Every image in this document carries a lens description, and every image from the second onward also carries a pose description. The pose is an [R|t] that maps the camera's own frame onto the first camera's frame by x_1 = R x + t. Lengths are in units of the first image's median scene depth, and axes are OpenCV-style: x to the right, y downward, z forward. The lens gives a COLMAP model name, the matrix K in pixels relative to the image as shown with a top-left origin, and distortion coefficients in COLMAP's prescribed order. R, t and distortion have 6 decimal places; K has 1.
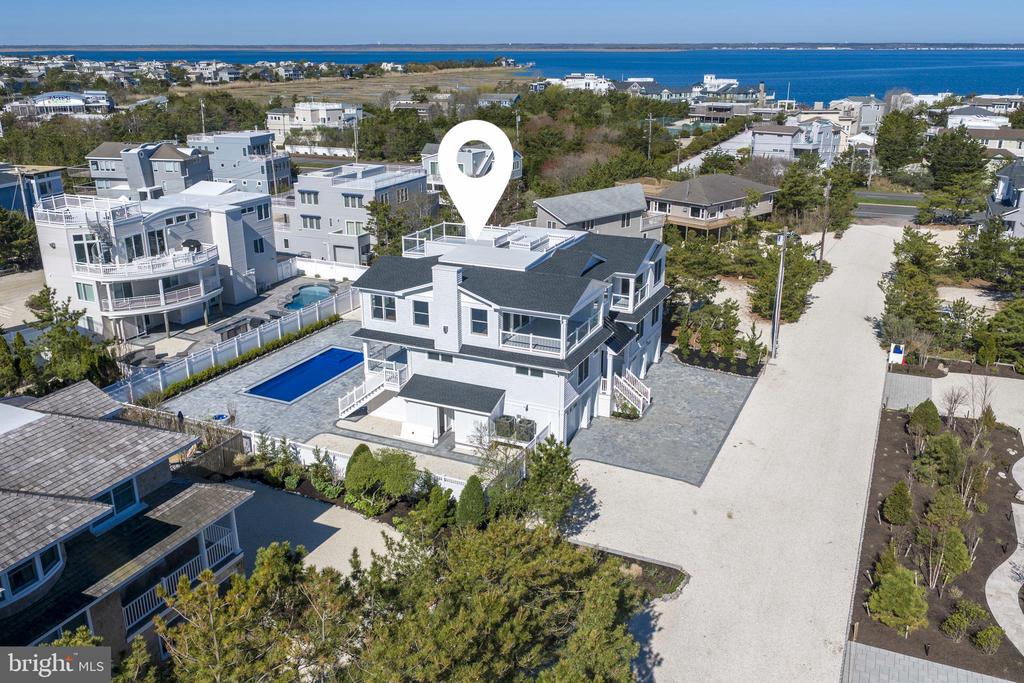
lens RADIAL K [[857.7, 0, 512.0], [0, 857.7, 341.5], [0, 0, 1]] dist [-0.002216, -0.003299]
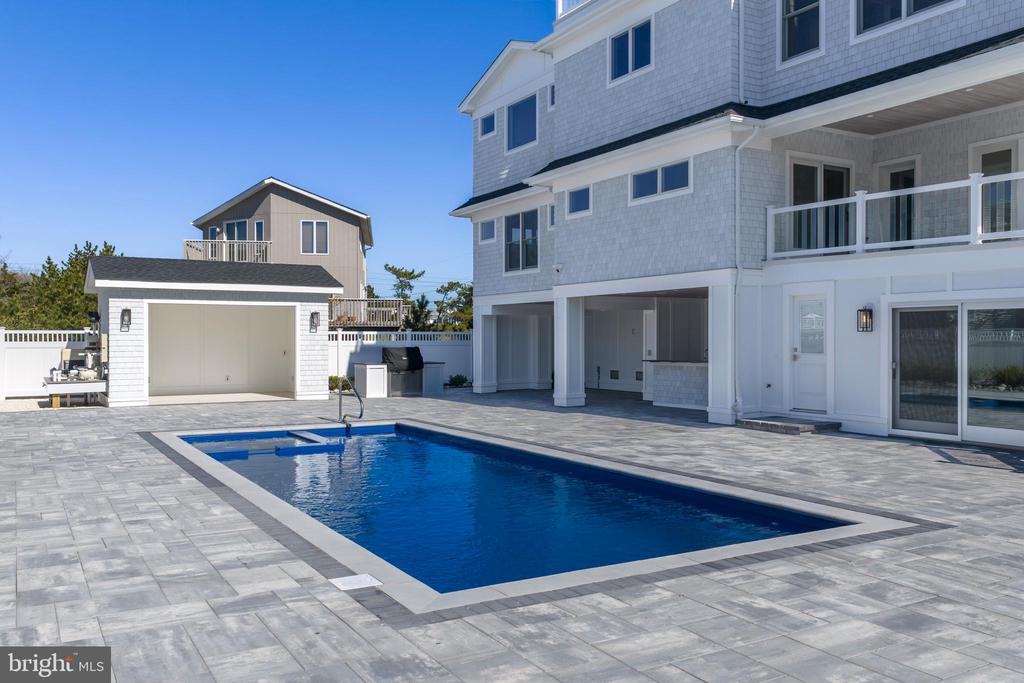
lens RADIAL K [[853.8, 0, 512.0], [0, 853.8, 341.5], [0, 0, 1]] dist [0.015904, -0.010504]
pose [[0.570350, -0.004036, 0.821392, -0.408257], [0.268676, 0.945897, -0.181912, 0.056387], [-0.776218, 0.324442, 0.540577, 1.001362]]
